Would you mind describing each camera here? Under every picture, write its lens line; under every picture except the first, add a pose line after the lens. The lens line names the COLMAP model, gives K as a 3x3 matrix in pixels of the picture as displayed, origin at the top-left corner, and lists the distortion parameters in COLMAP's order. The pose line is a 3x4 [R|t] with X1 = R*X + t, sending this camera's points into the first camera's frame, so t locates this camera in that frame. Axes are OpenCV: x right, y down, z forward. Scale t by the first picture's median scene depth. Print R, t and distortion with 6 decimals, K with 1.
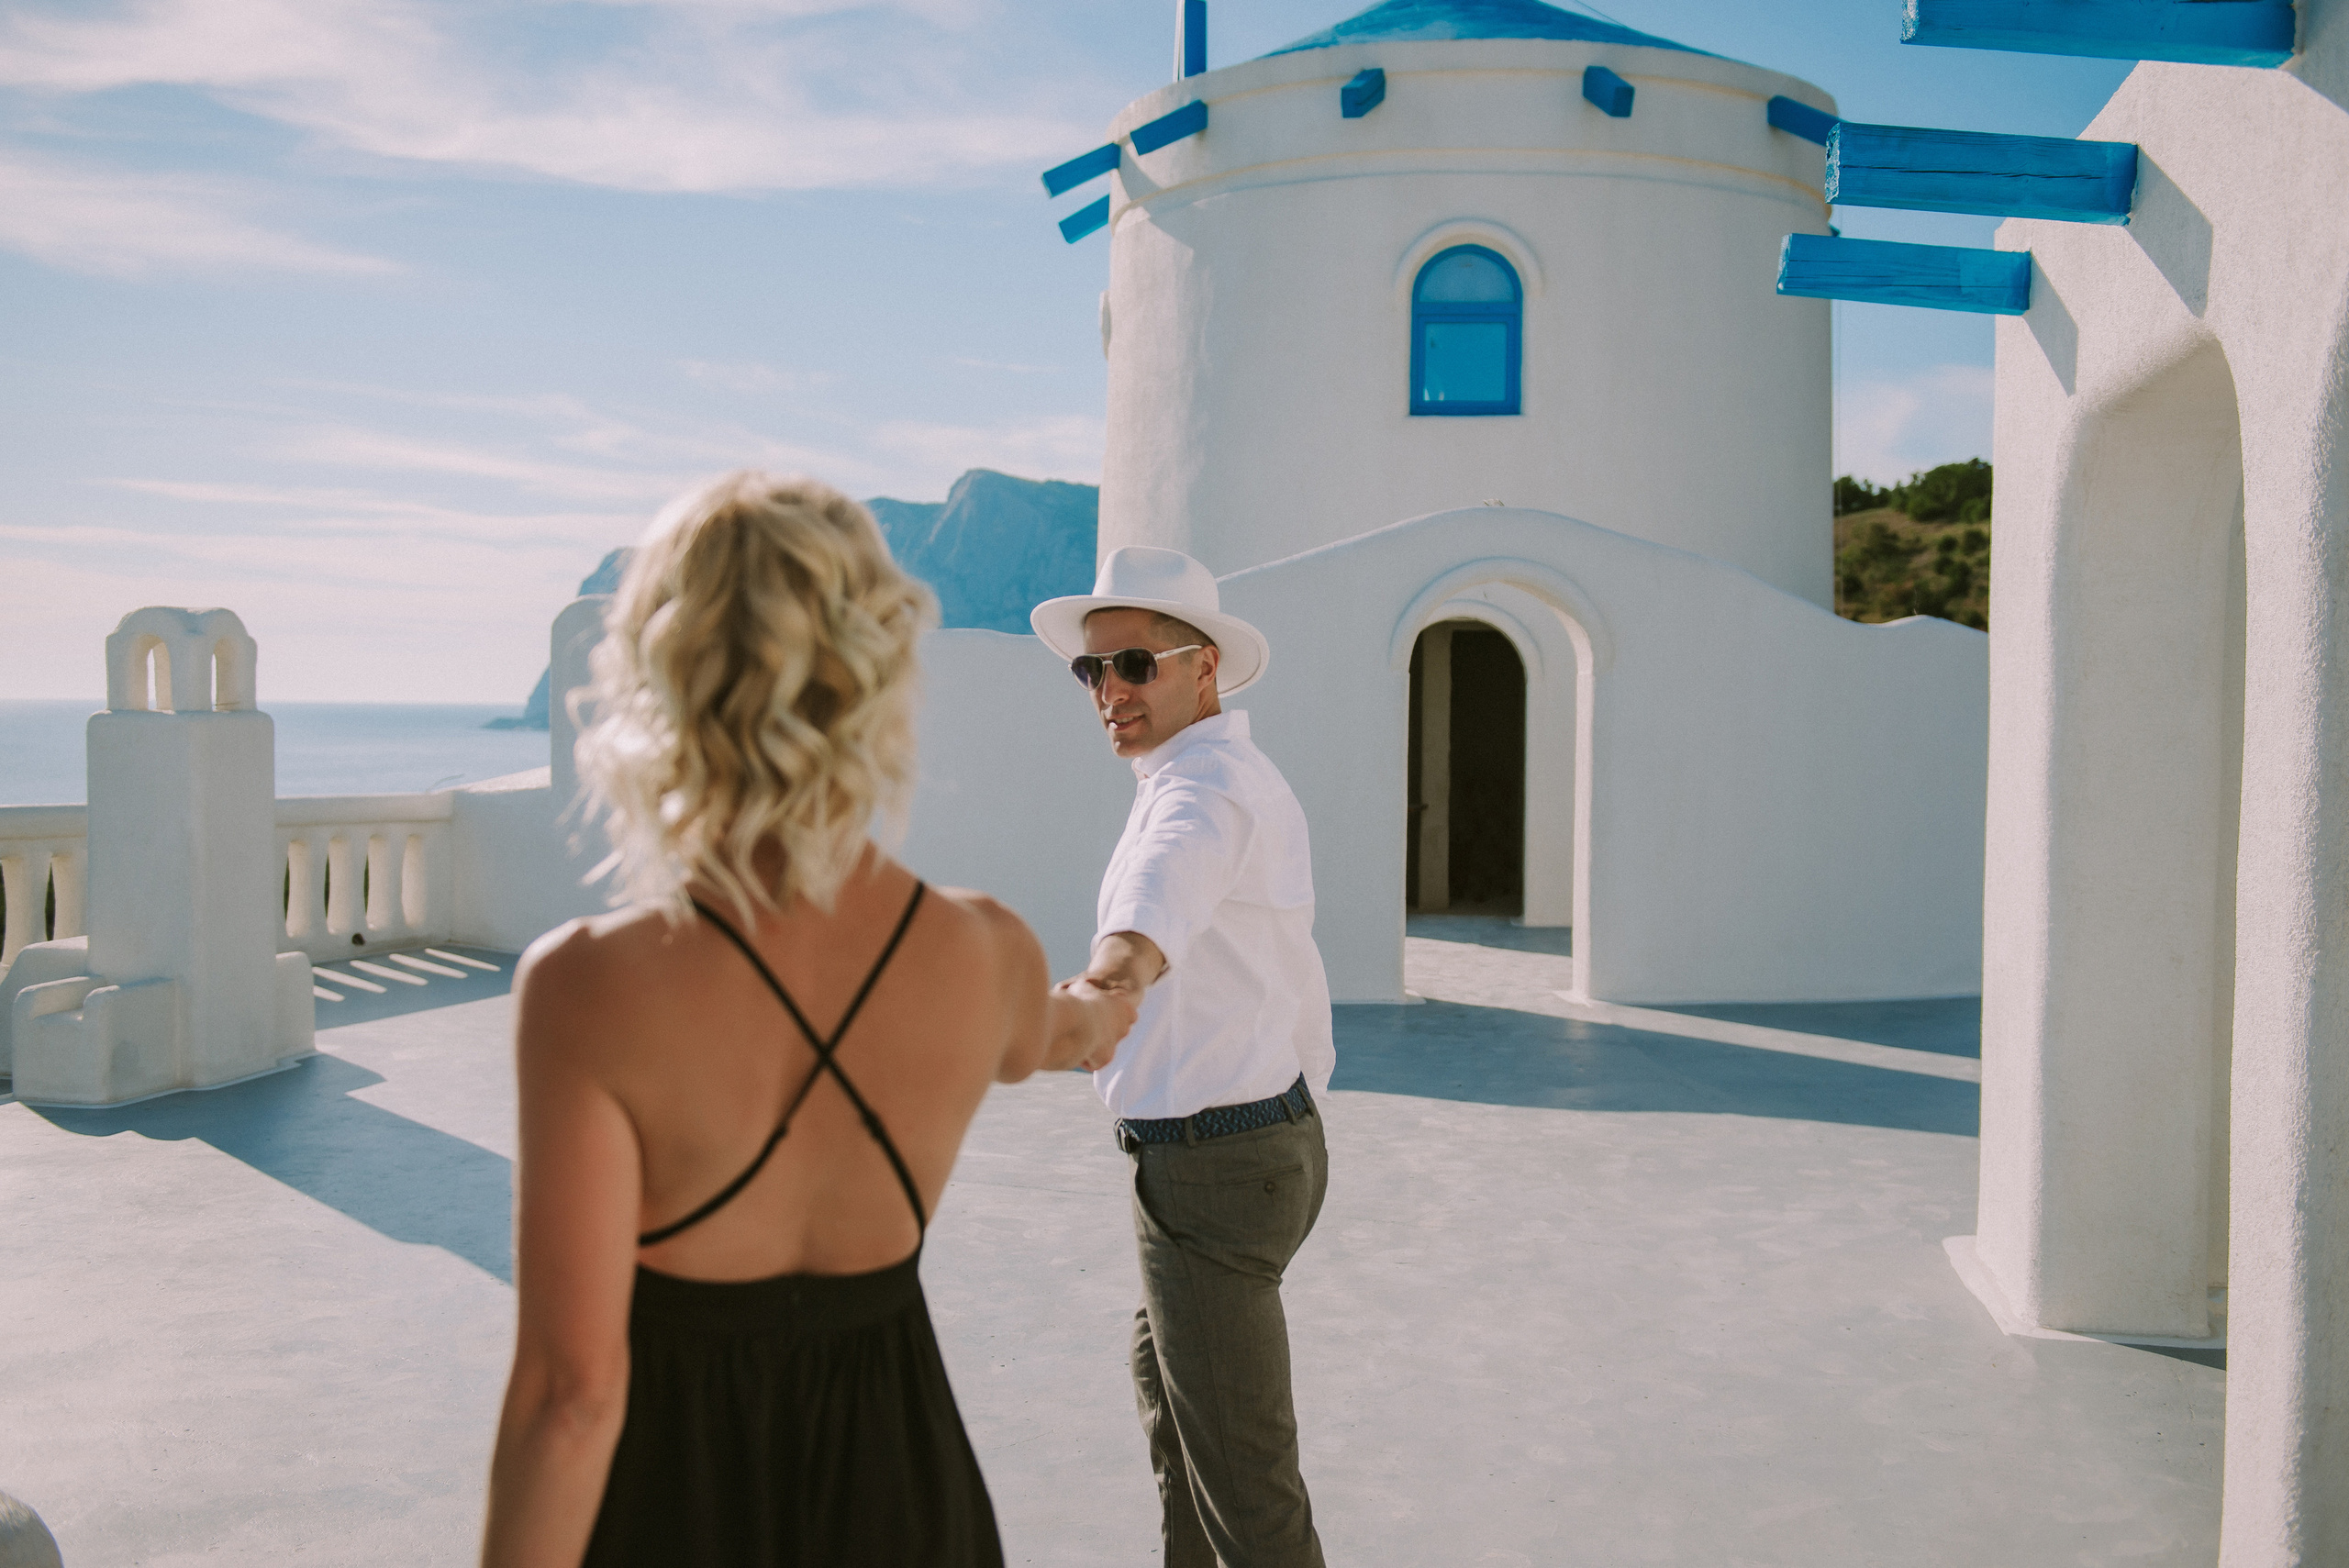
lens RADIAL K [[2271.0, 0, 1174.5], [0, 2271.0, 784.0], [0, 0, 1]] dist [0.036065, 0.003838]
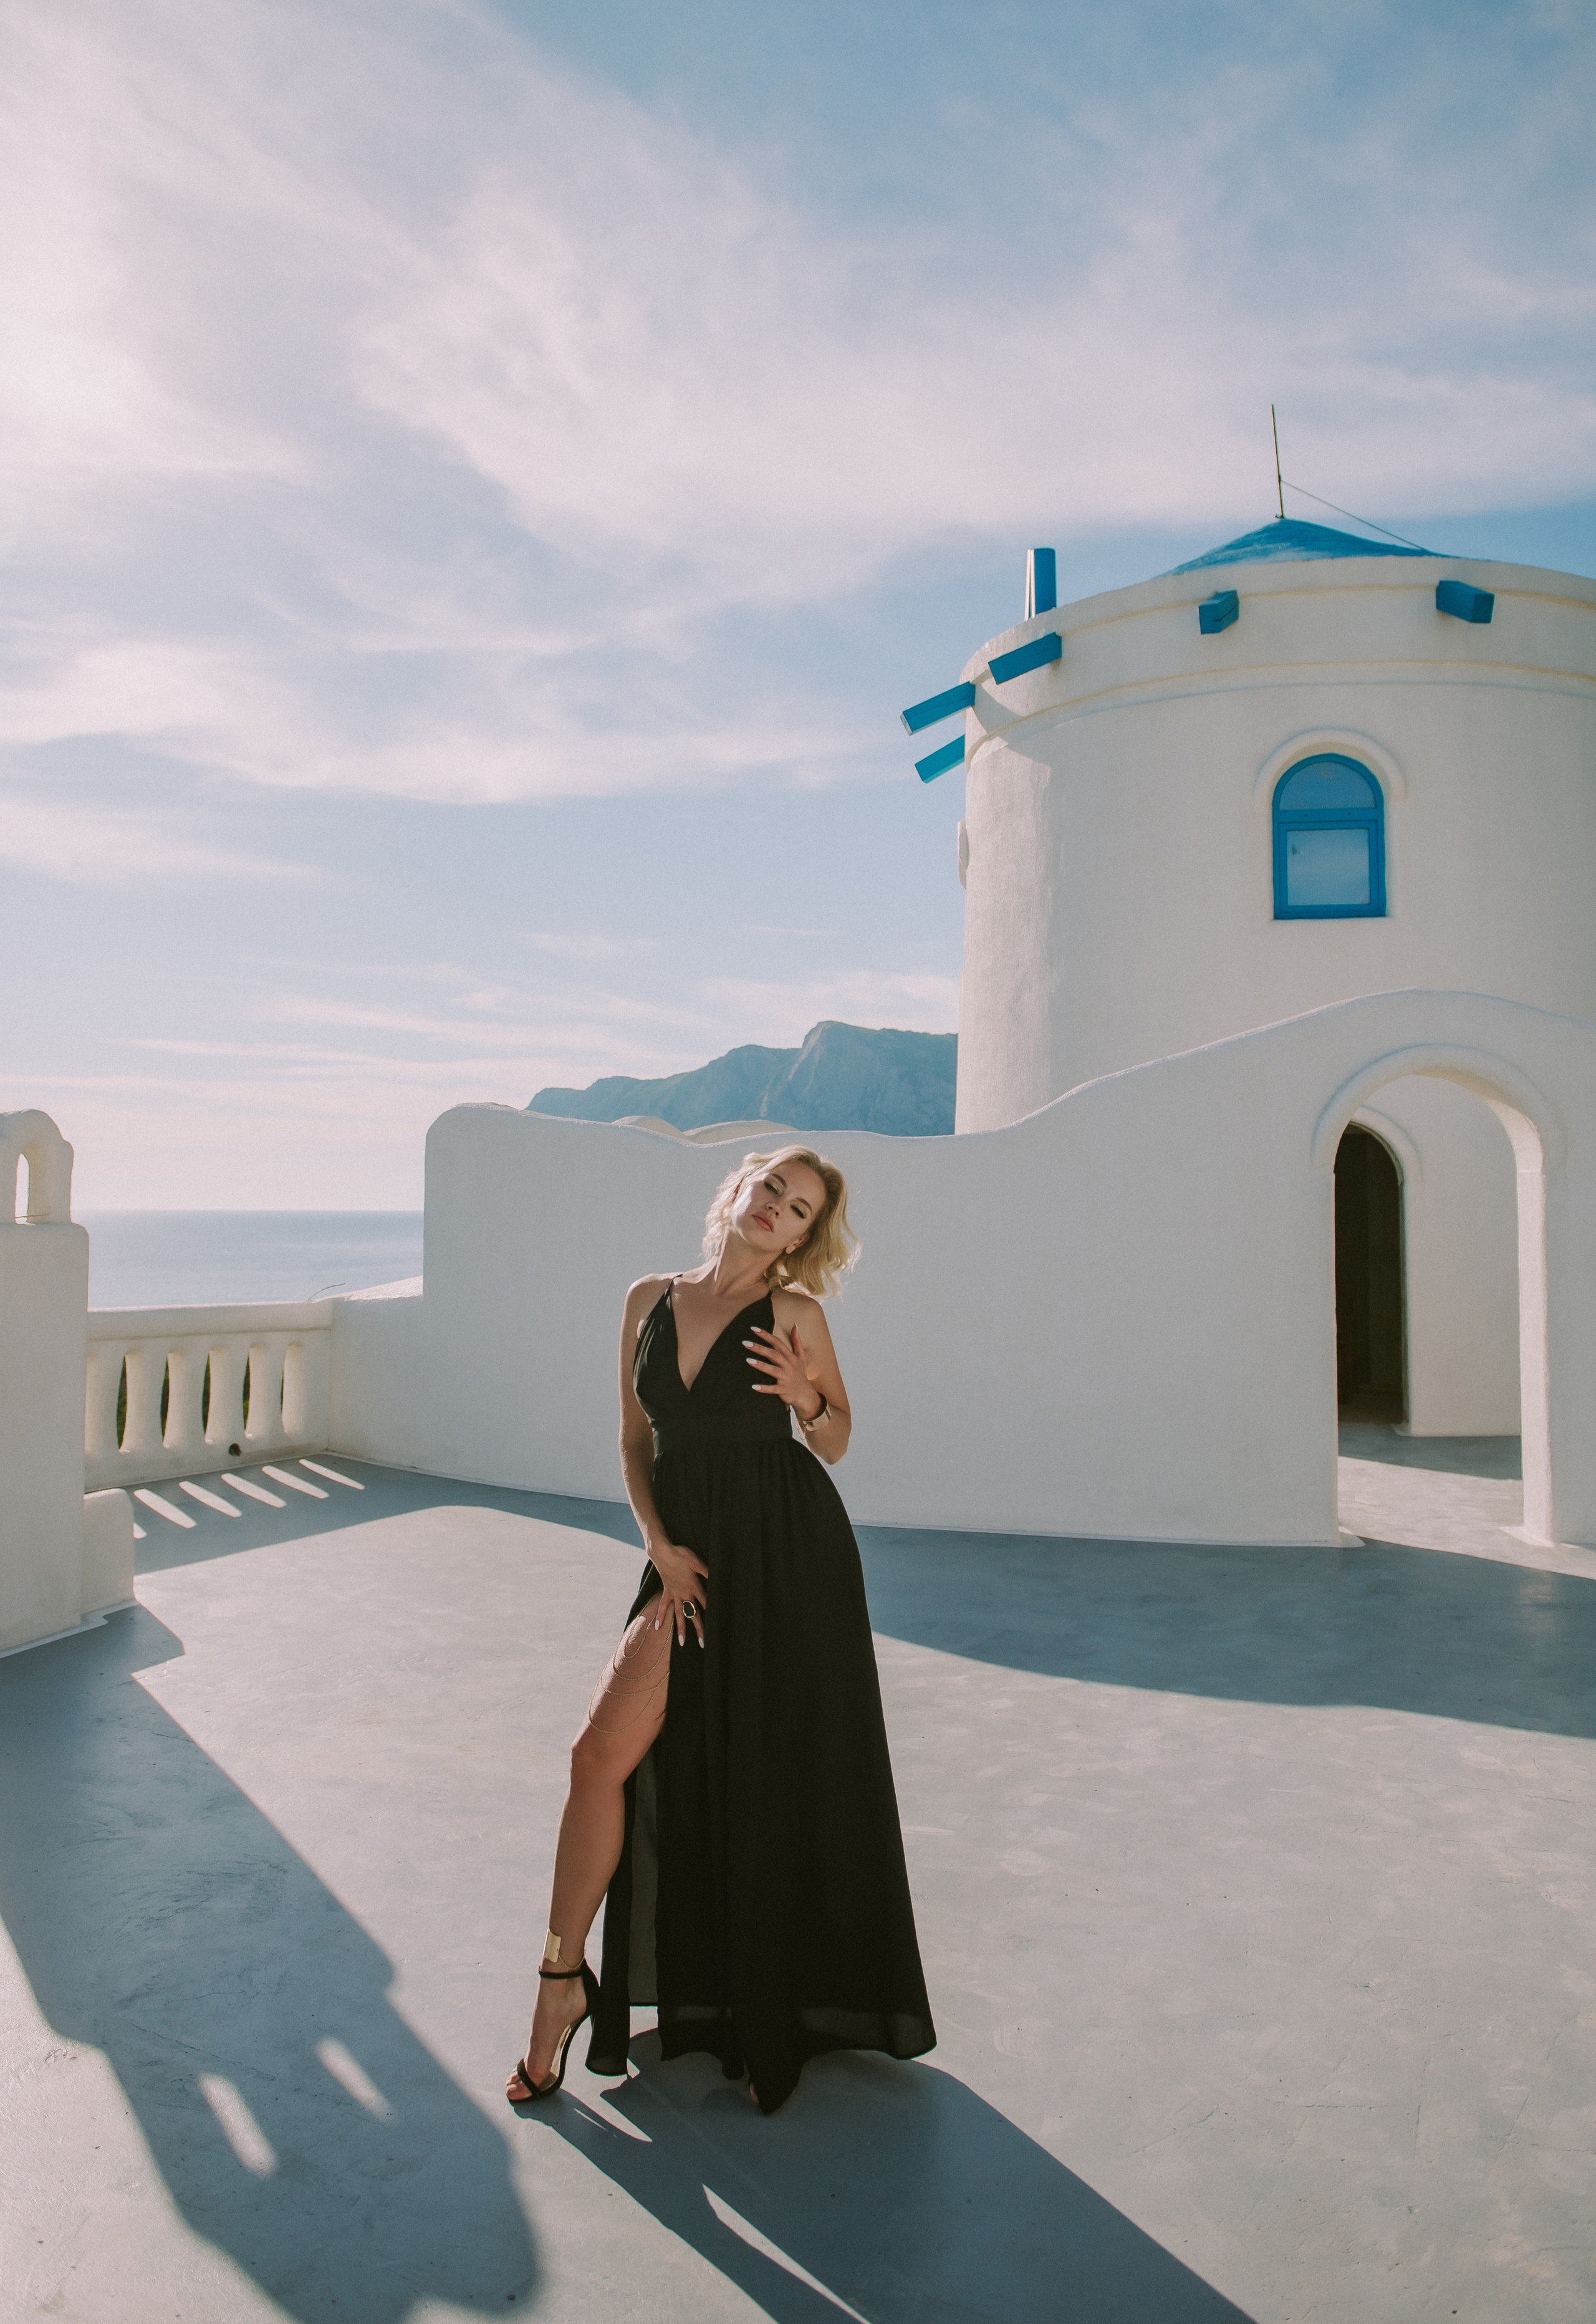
lens RADIAL K [[1824.8, 0, 787.4], [0, 1824.8, 1077.0], [0, 0, 1]] dist [-0.013758, -0.003496]
pose [[0.994158, -0.013354, -0.107108, -0.033174], [0.001812, 0.994242, -0.107140, -0.009020], [0.107922, 0.106320, 0.988458, 0.245046]]
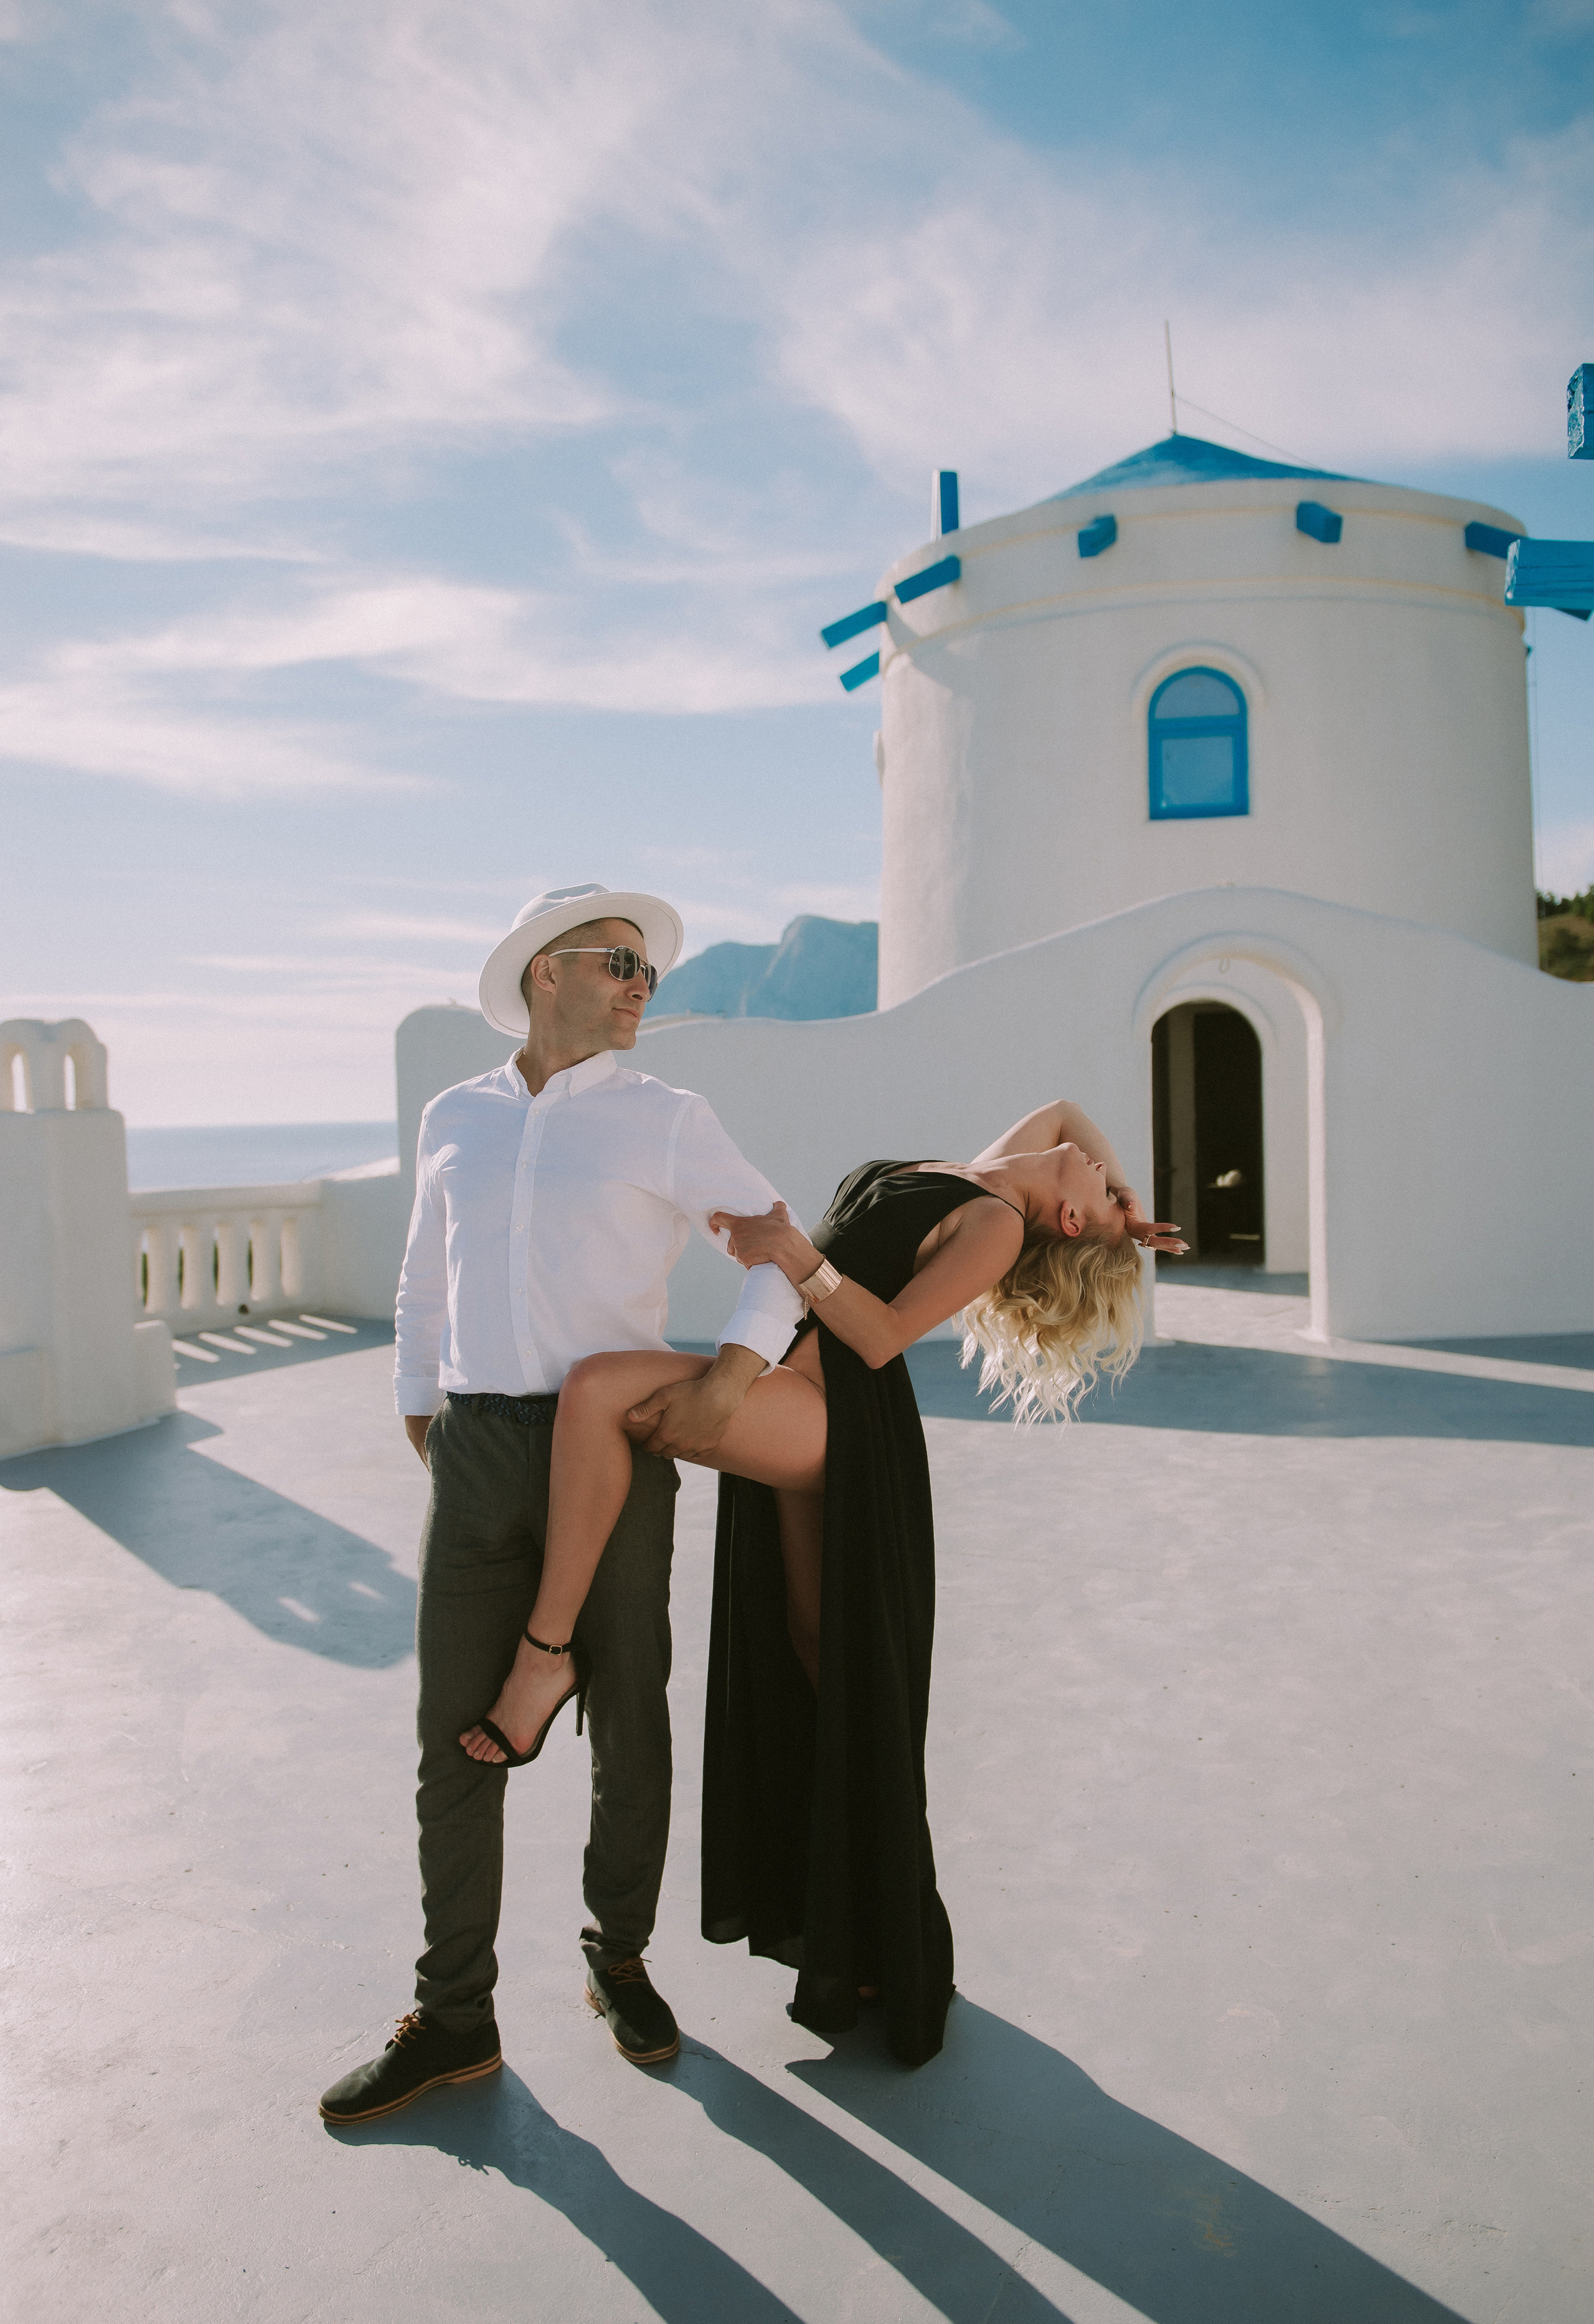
lens RADIAL K [[1853.3, 0, 806.8], [0, 1853.3, 1186.4], [0, 0, 1]] dist [-0.009726, -0.007015]
pose [[0.995471, -0.029938, -0.090233, 0.016495], [0.030743, 0.999499, 0.007551, 0.008063], [0.089962, -0.010291, 0.995892, 0.095938]]
